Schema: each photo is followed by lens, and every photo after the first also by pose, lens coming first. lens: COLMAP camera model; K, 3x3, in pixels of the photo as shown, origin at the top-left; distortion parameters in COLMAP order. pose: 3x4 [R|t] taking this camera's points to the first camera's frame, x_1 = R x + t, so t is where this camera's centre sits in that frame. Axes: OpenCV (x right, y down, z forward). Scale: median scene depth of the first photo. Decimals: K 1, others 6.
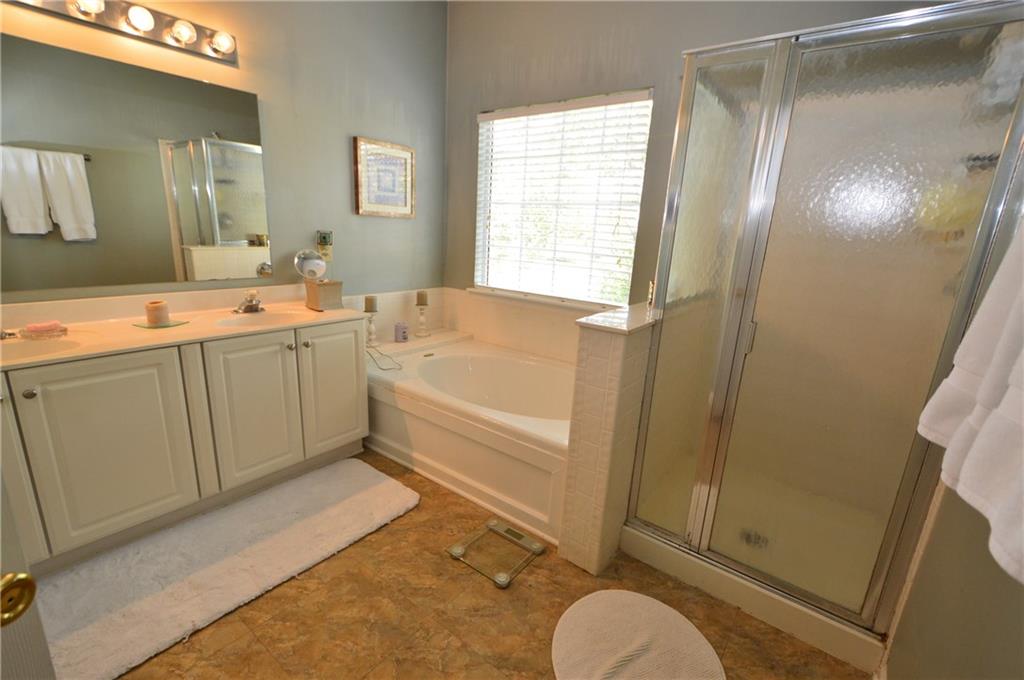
lens RADIAL K [[453.8, 0, 509.4], [0, 453.8, 347.5], [0, 0, 1]] dist [0.004633, -0.006375]
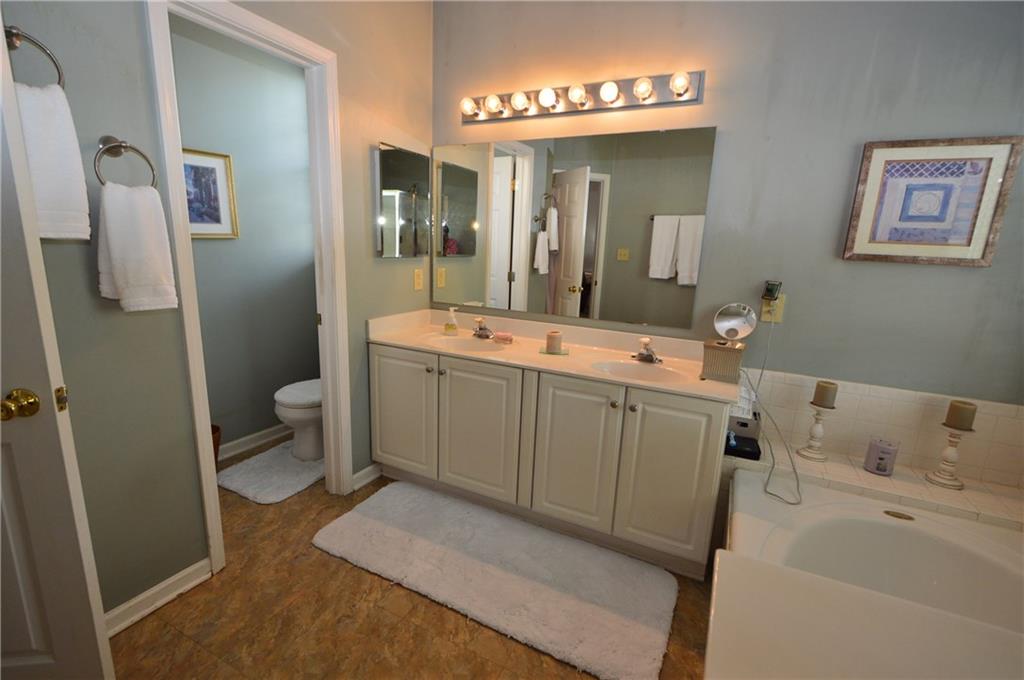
lens RADIAL K [[453.8, 0, 509.4], [0, 453.8, 347.5], [0, 0, 1]] dist [0.004633, -0.006375]
pose [[0.191923, 0.171072, -0.966385, 0.288203], [-0.282514, 0.952640, 0.112532, -0.135849], [0.939868, 0.251420, 0.231164, 0.528509]]
